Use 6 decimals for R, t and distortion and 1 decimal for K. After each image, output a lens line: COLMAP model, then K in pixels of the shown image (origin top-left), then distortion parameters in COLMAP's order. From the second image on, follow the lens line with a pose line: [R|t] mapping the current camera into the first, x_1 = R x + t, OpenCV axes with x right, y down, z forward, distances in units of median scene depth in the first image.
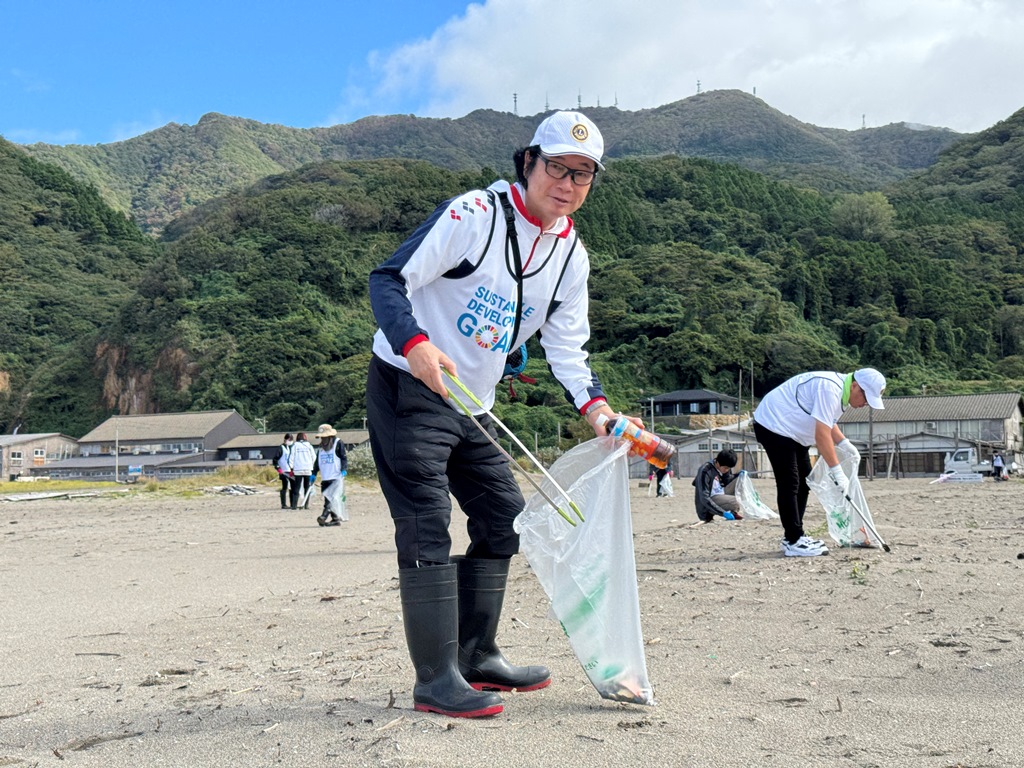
lens RADIAL K [[1436.5, 0, 512.3], [0, 1436.5, 387.6], [0, 0, 1]] dist [0.152785, 0.000000]
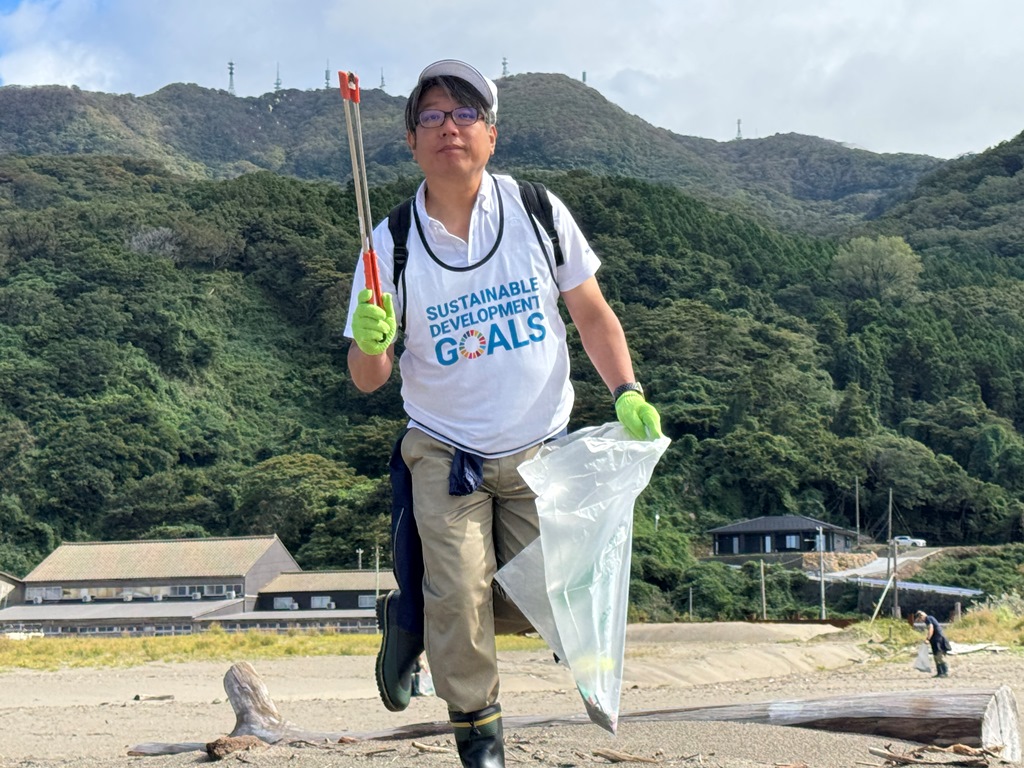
lens RADIAL K [[2178.3, 0, 511.9], [0, 2178.3, 382.0], [0, 0, 1]] dist [0.182203, 0.000000]
pose [[0.989200, 0.024517, 0.144507, -0.113737], [-0.016062, 0.998106, -0.059387, 0.001266], [-0.145689, 0.056424, 0.987720, -0.014970]]
